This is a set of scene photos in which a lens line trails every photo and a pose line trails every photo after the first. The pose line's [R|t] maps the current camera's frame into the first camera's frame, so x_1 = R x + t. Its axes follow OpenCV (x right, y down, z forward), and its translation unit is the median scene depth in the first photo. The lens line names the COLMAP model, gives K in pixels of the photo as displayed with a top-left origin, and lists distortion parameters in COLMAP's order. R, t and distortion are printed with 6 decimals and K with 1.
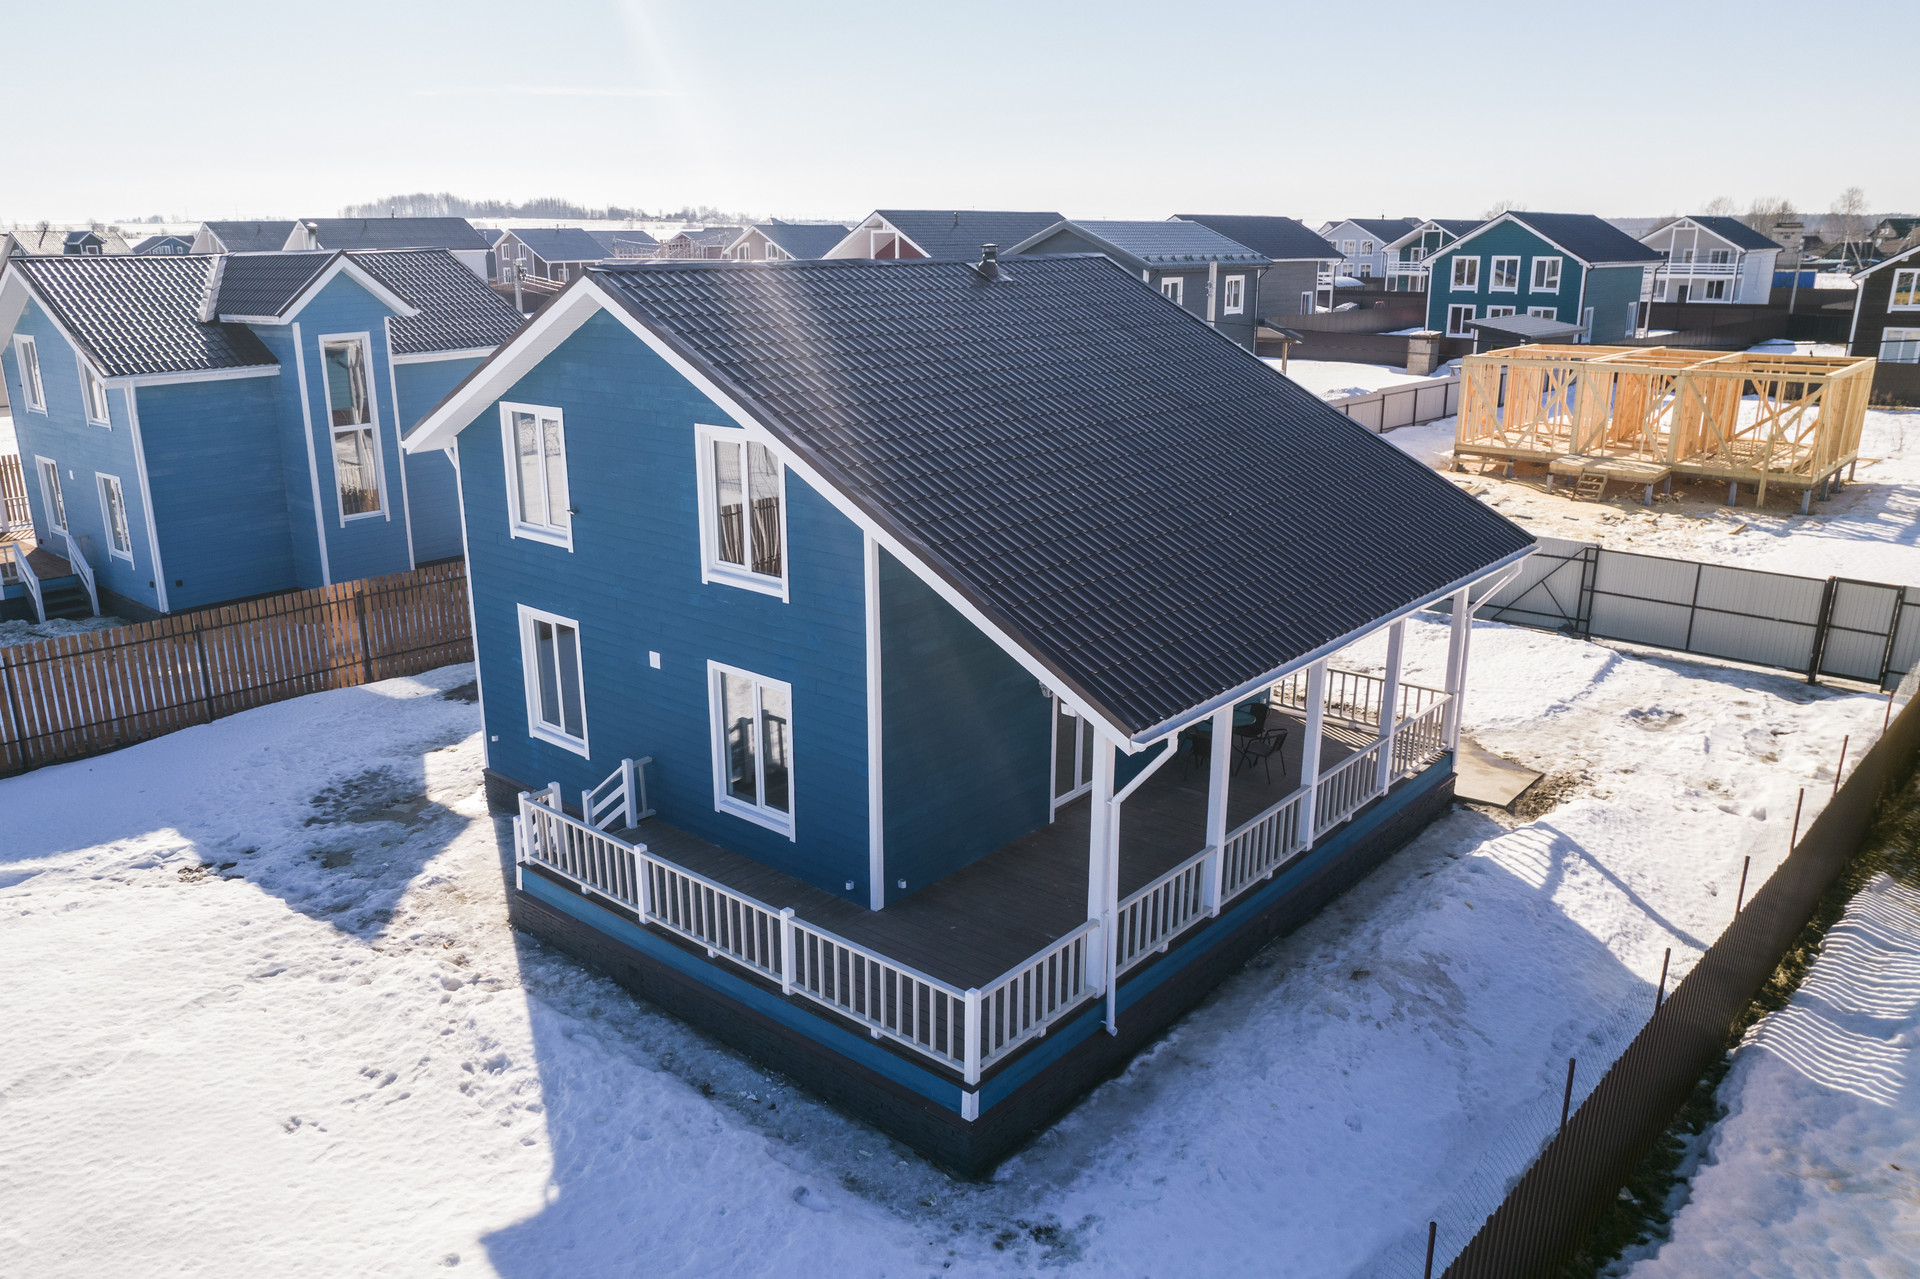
lens RADIAL K [[1362.0, 0, 924.9], [0, 1362.0, 642.1], [0, 0, 1]] dist [-0.063198, 0.052692]
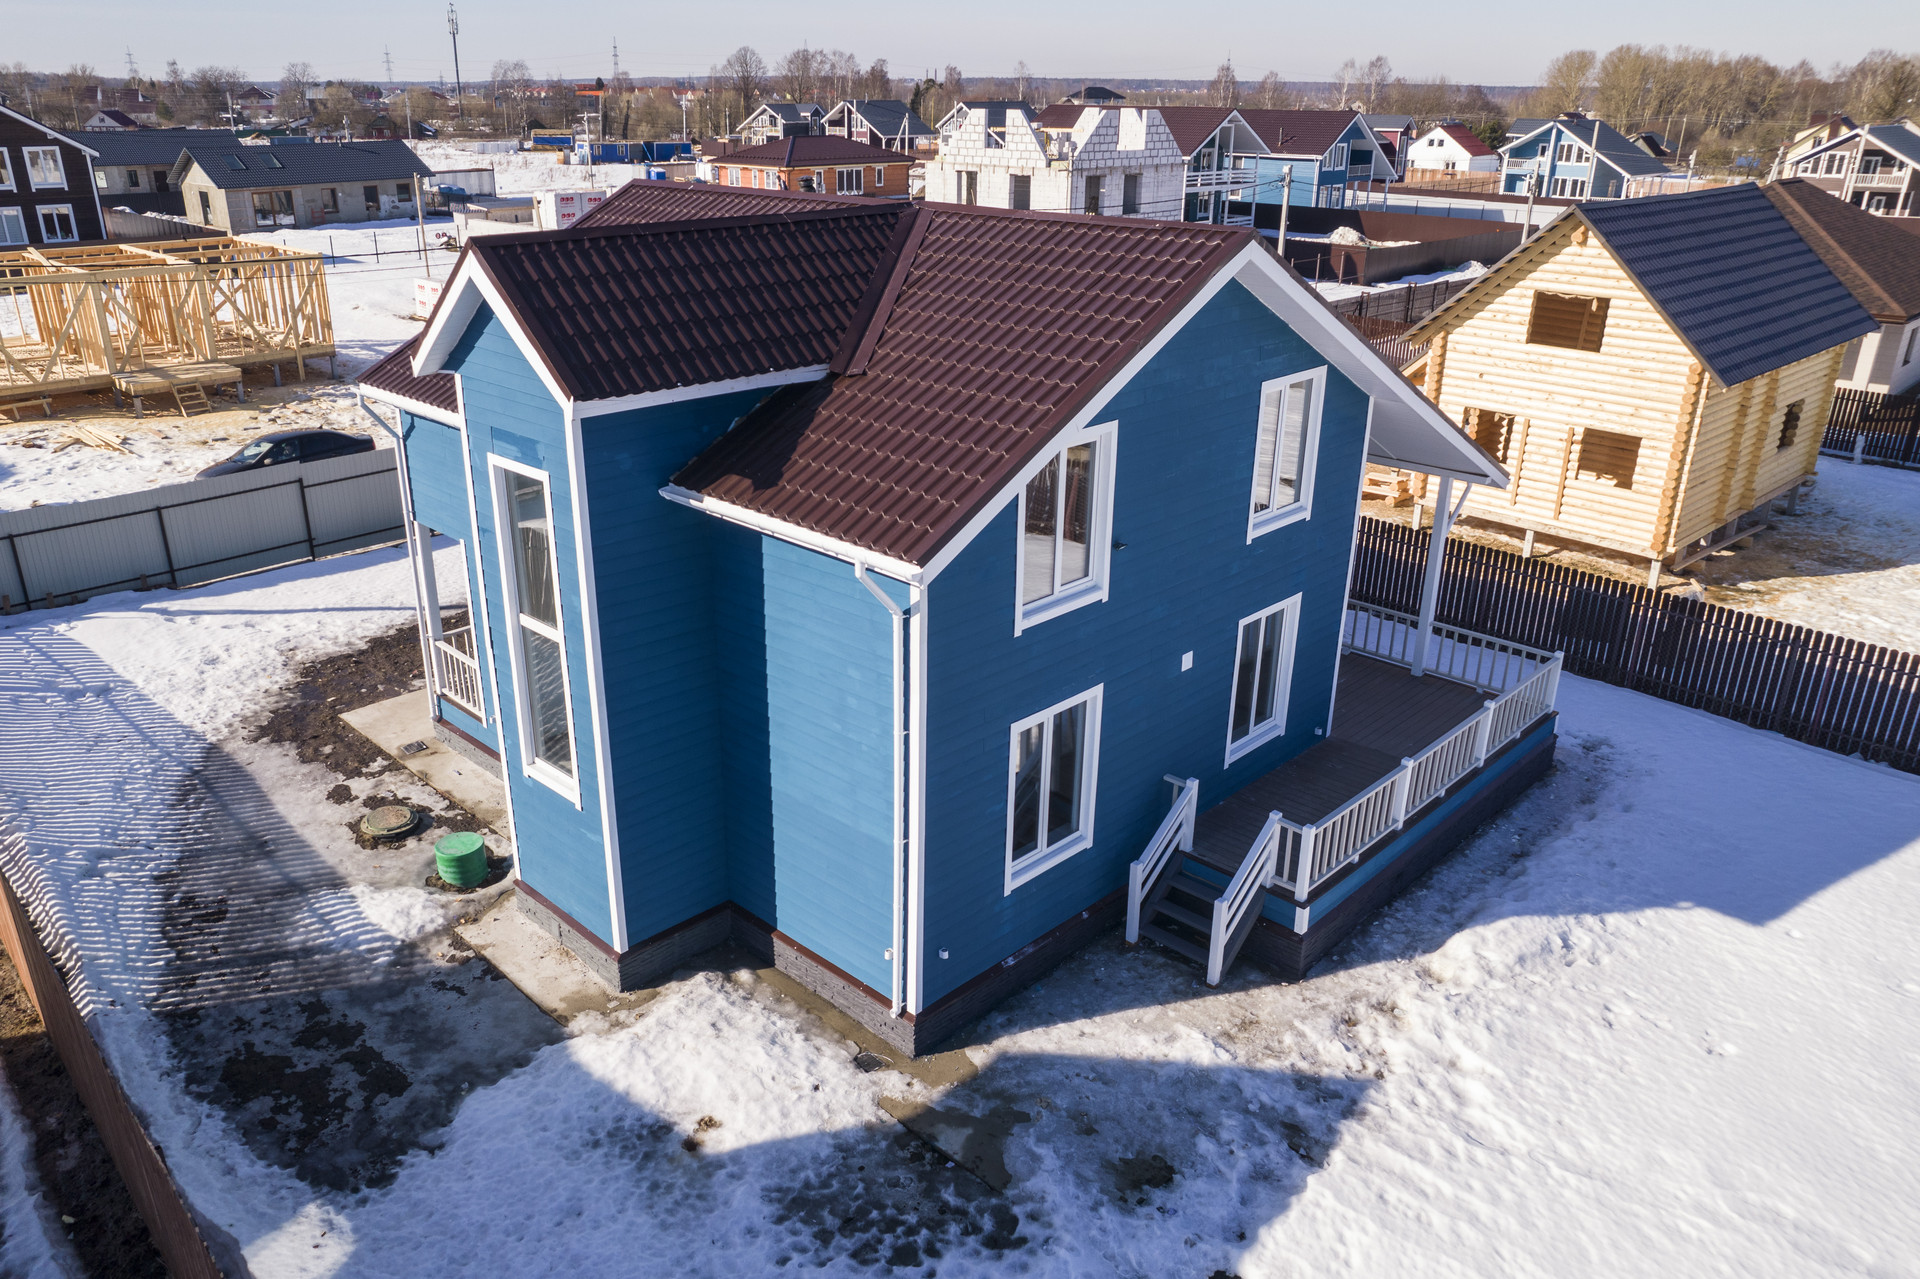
lens RADIAL K [[1351.7, 0, 879.2], [0, 1351.7, 641.9], [0, 0, 1]] dist [-0.043194, 0.003475]
pose [[0.087120, -0.370097, 0.924899, -1.054988], [0.281810, 0.899662, 0.333454, -0.359984], [-0.955507, 0.231595, 0.182676, 1.040459]]
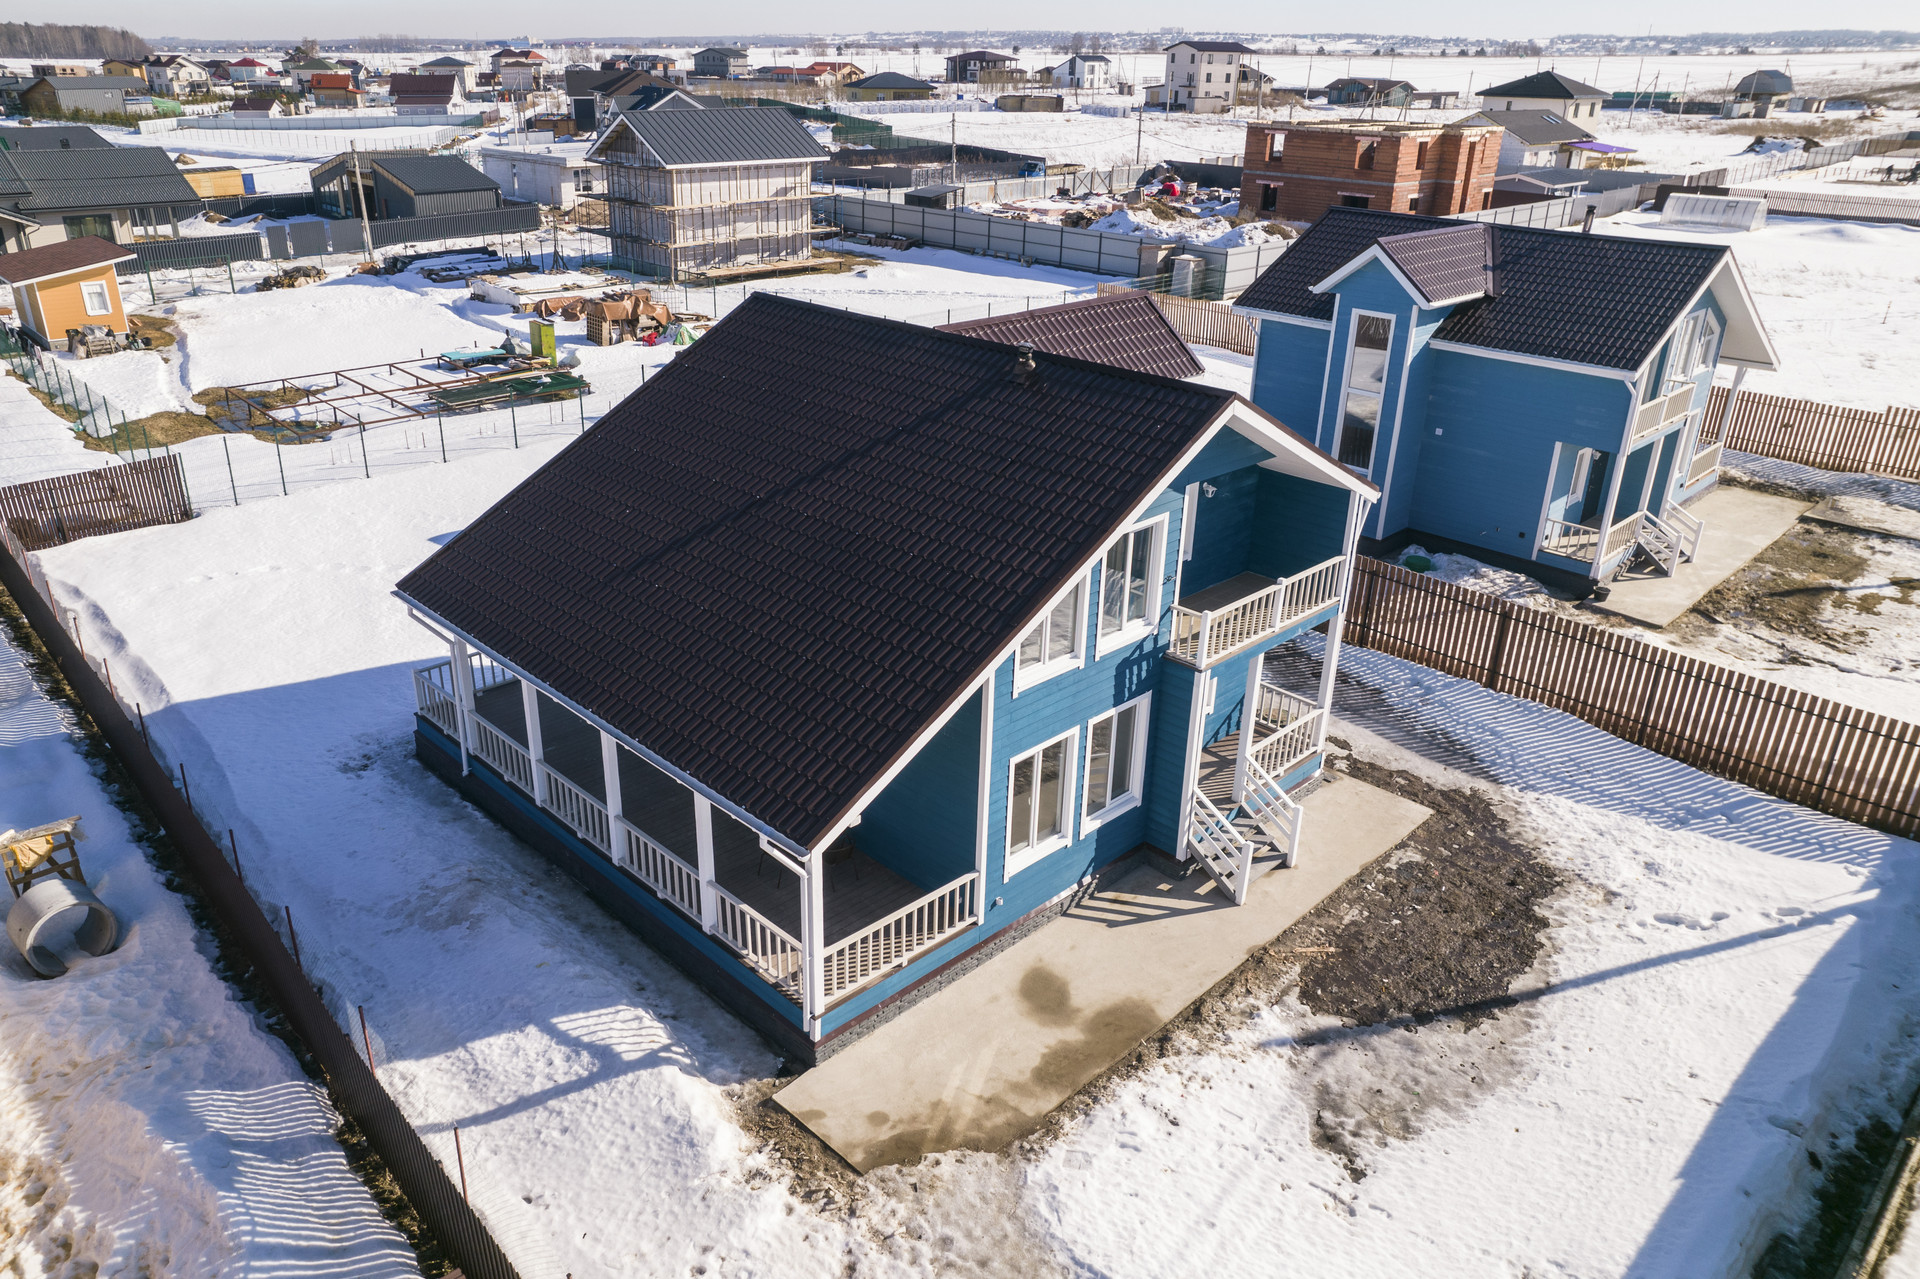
lens RADIAL K [[1362.0, 0, 924.9], [0, 1362.0, 642.1], [0, 0, 1]] dist [-0.063198, 0.052692]
pose [[-0.083771, 0.410667, -0.907929, 1.274888], [-0.293723, 0.860476, 0.416303, -0.600771], [0.952213, 0.301553, 0.048539, 1.143099]]
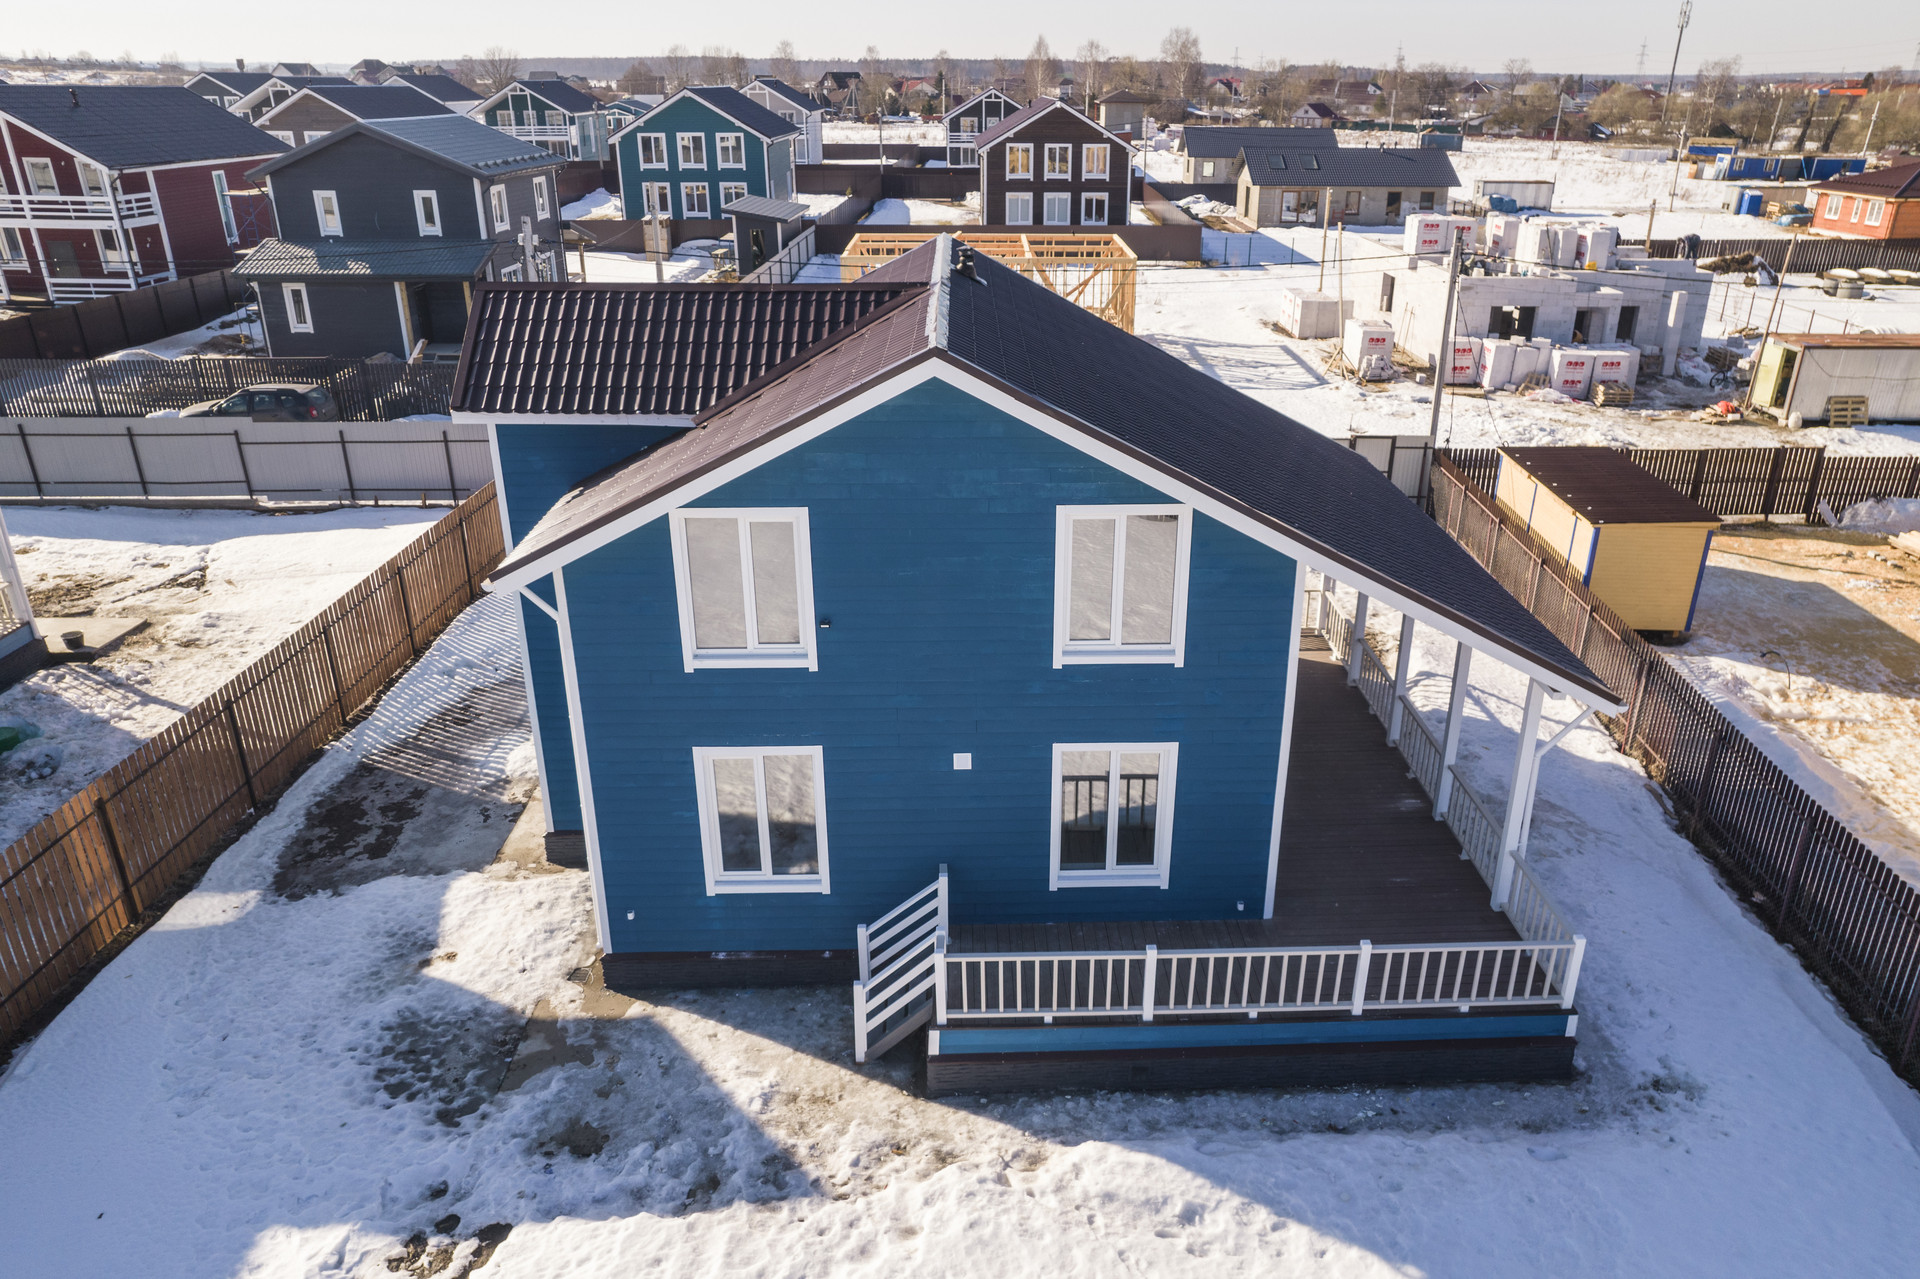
lens RADIAL K [[1324.5, 0, 1019.6], [0, 1324.5, 673.9], [0, 0, 1]] dist [-0.009068, -0.001215]
pose [[0.724627, -0.267774, 0.634991, -0.729385], [0.181996, 0.963068, 0.198437, -0.216009], [-0.664675, -0.028227, 0.746599, 0.313676]]
